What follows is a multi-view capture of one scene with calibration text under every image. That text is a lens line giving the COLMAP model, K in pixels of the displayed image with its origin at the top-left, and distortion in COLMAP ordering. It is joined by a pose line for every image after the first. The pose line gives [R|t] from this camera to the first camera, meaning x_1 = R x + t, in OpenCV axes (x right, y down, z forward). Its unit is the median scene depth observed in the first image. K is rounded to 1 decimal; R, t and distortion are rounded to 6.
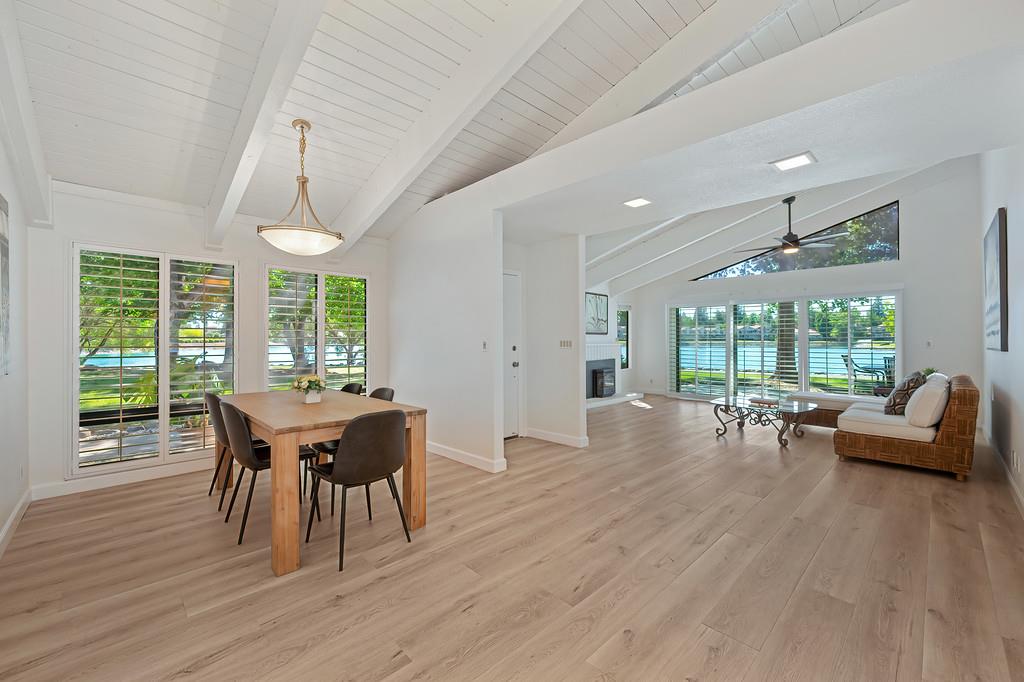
lens RADIAL K [[416.3, 0, 512.0], [0, 416.3, 341.0], [0, 0, 1]] dist [-0.000073, -0.000005]
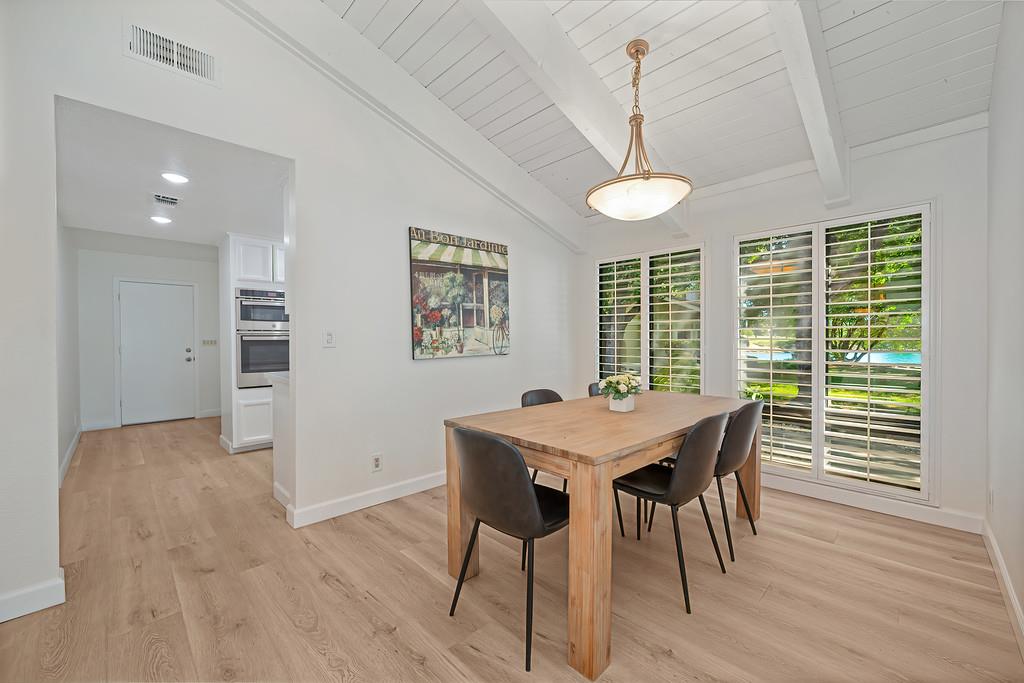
lens RADIAL K [[404.1, 0, 512.0], [0, 404.1, 341.5], [0, 0, 1]] dist [-0.000704, -0.000104]
pose [[0.007109, 0.004171, -0.999966, 0.098858], [-0.002525, 0.999988, 0.004153, 0.007738], [0.999972, 0.002496, 0.007119, 0.308241]]
